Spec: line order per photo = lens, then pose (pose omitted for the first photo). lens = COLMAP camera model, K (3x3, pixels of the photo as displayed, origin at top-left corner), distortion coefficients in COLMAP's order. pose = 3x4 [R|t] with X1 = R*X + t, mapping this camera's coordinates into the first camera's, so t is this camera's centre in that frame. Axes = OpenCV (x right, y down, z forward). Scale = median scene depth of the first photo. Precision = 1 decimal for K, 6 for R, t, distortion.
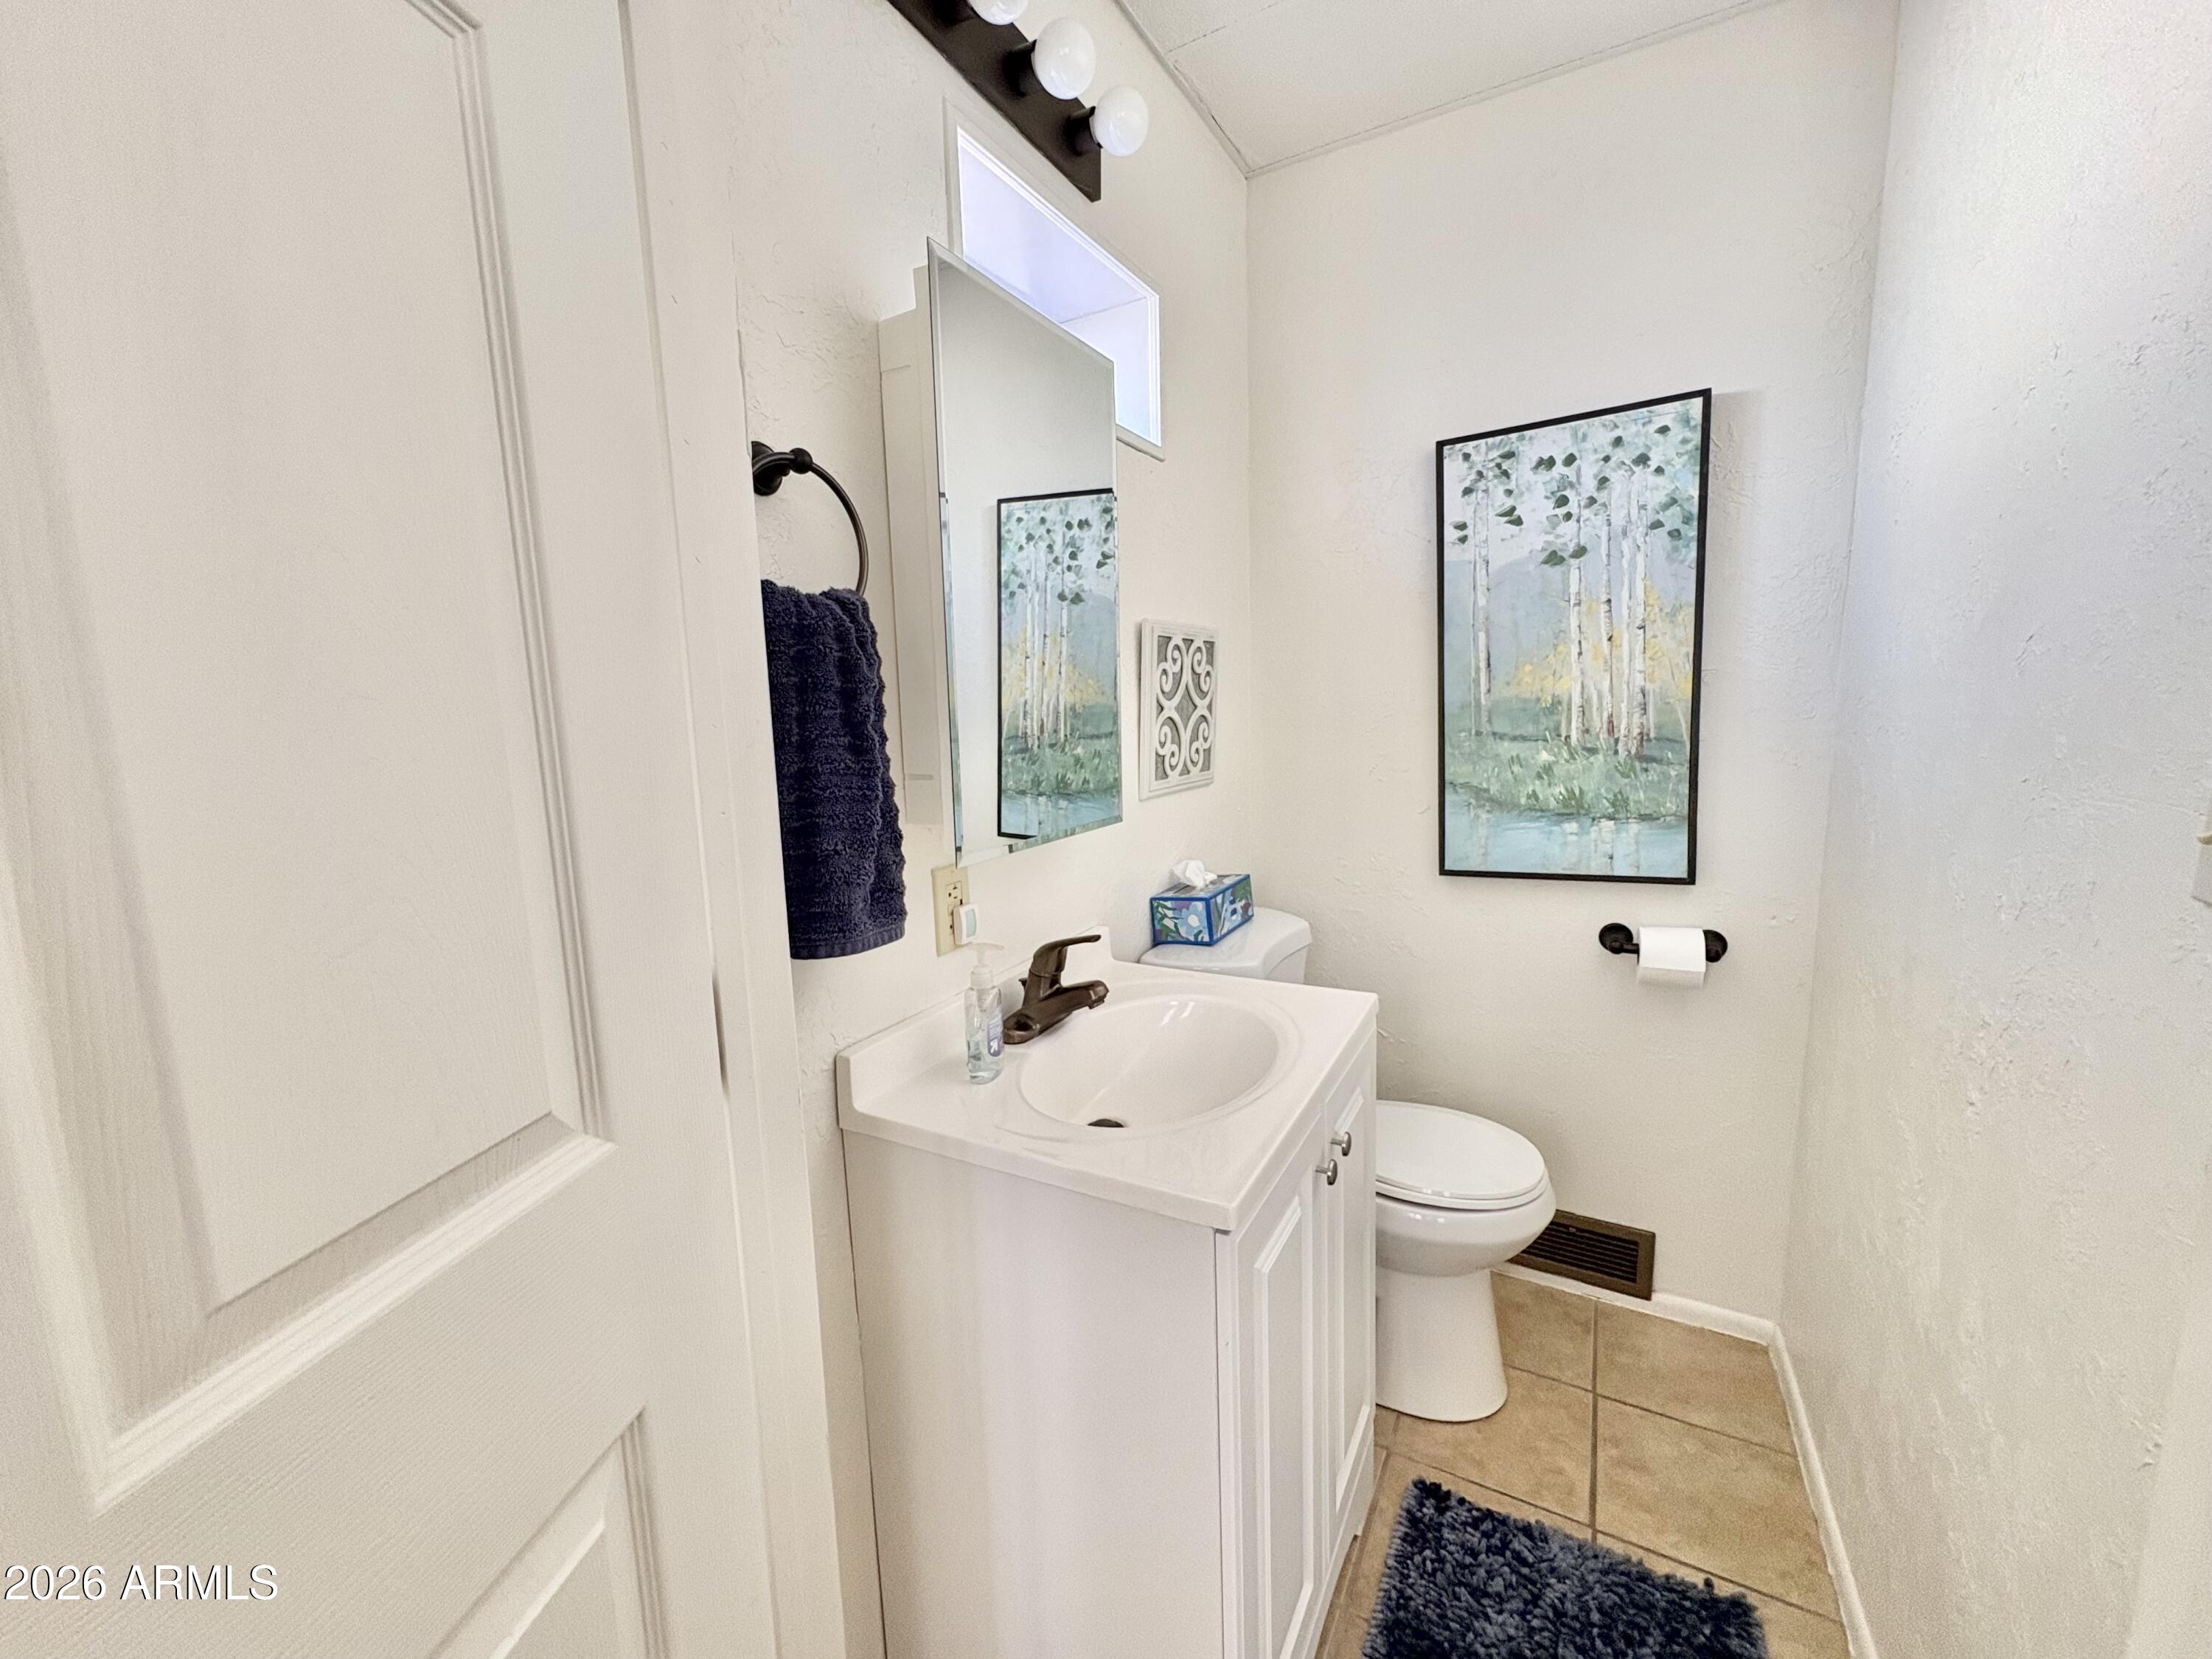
lens RADIAL K [[880.5, 0, 1103.6], [0, 880.5, 824.4], [0, 0, 1]] dist [-0.000558, -0.000128]
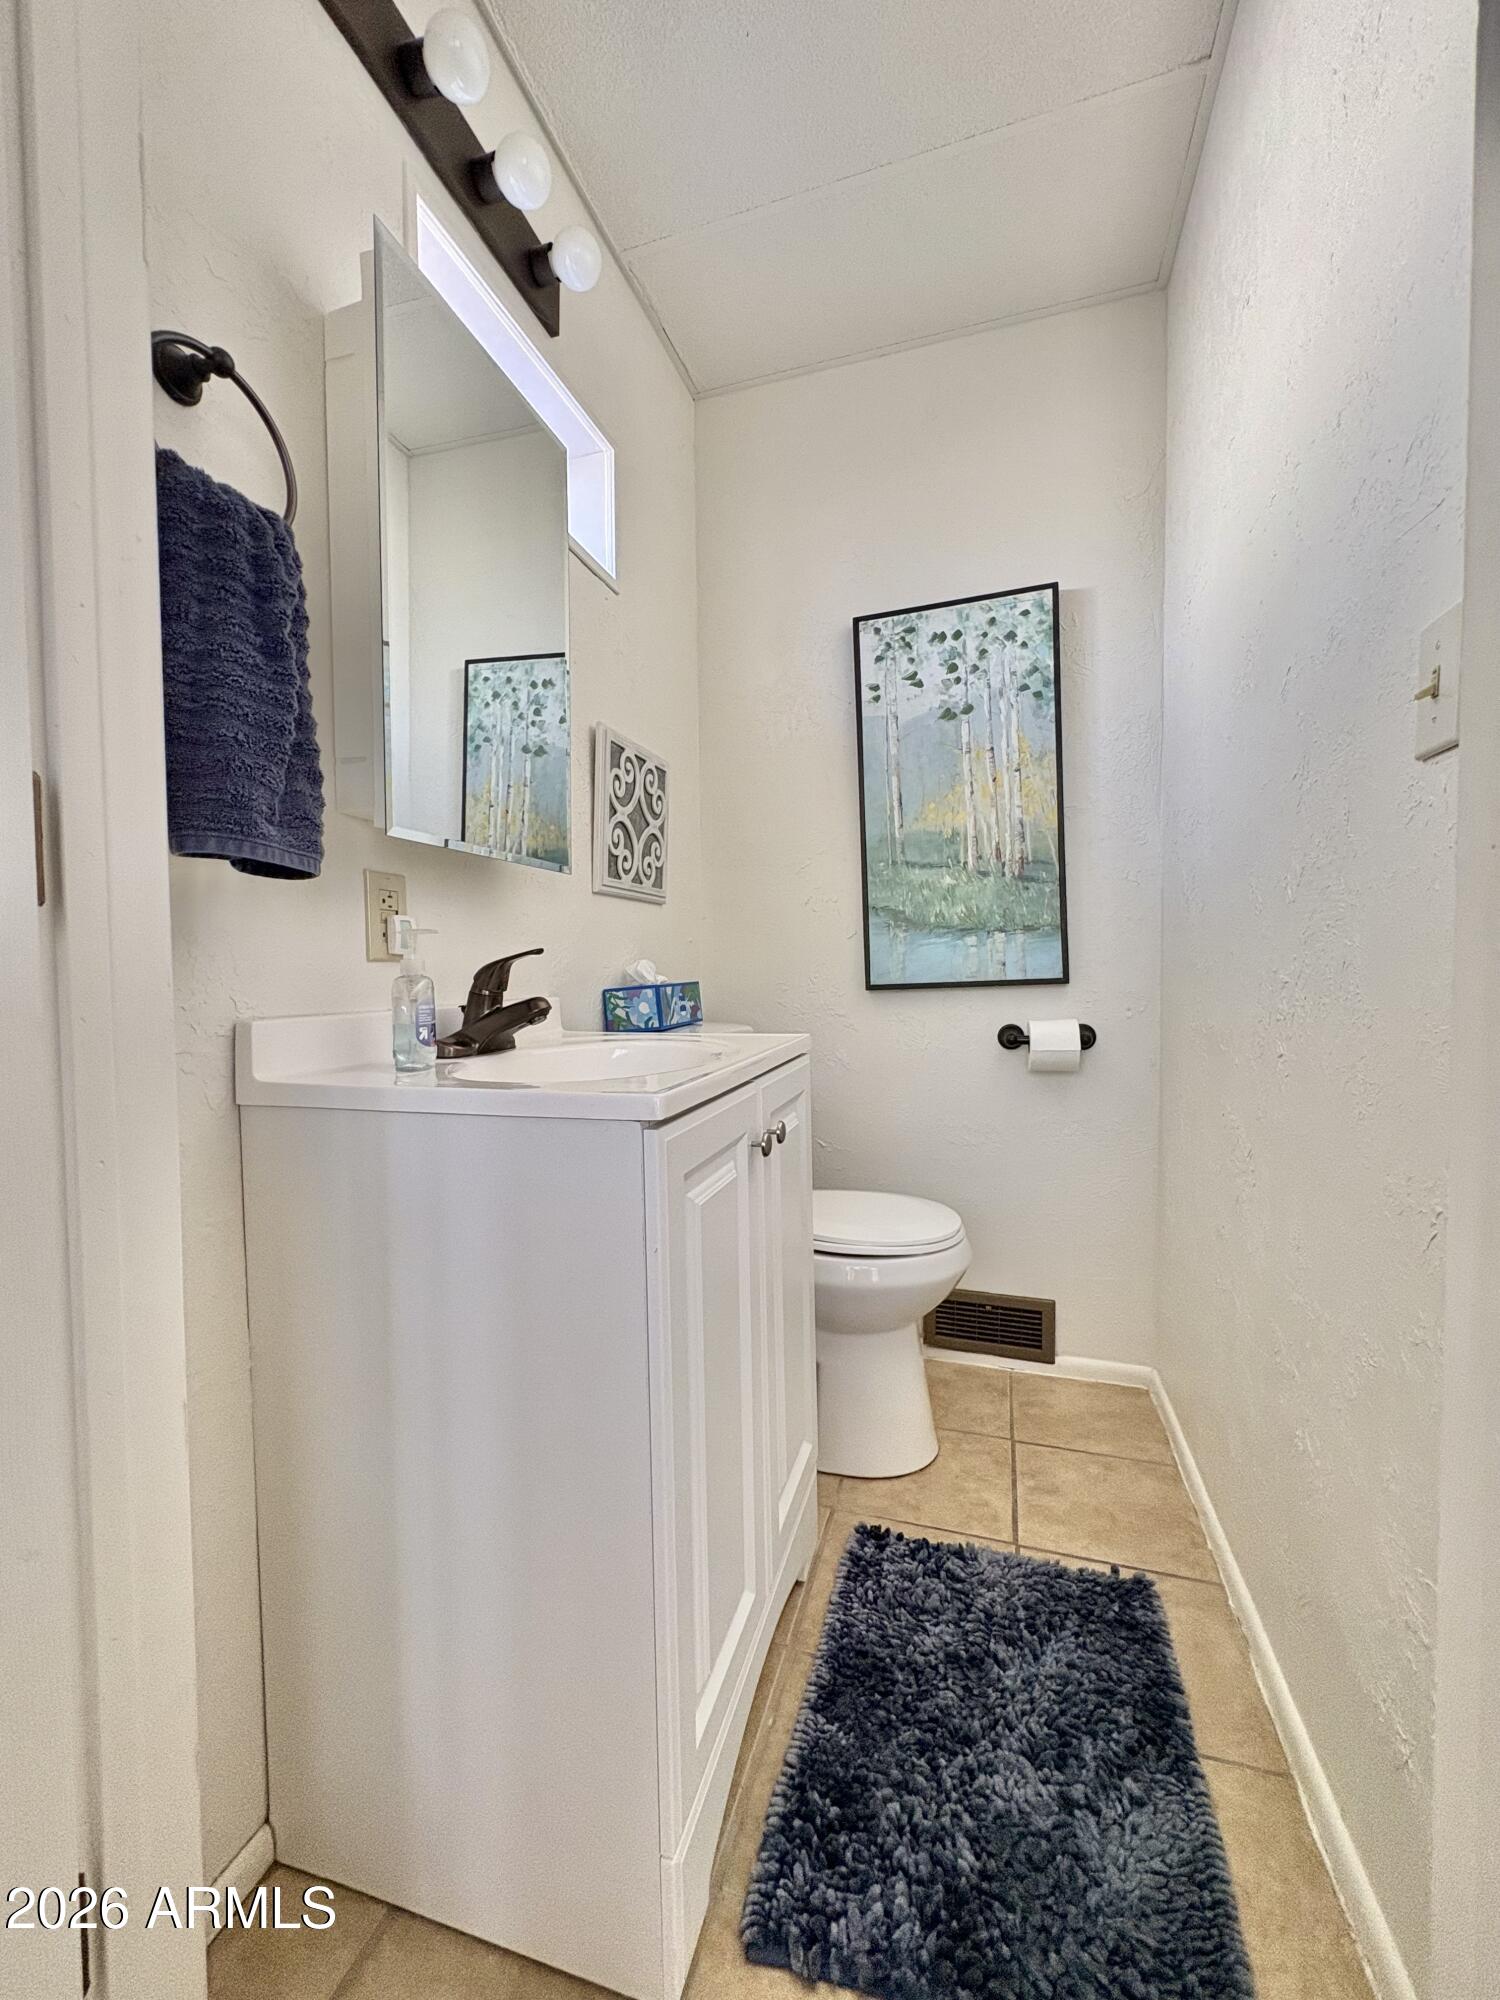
lens RADIAL K [[796.1, 0, 750.5], [0, 796.1, 992.2], [0, 0, 1]] dist [-0.000558, -0.000128]
pose [[0.977527, 0.011379, 0.210501, 0.027138], [0.011940, 0.993951, -0.109176, 0.201553], [-0.210470, 0.109236, 0.971478, 0.050267]]
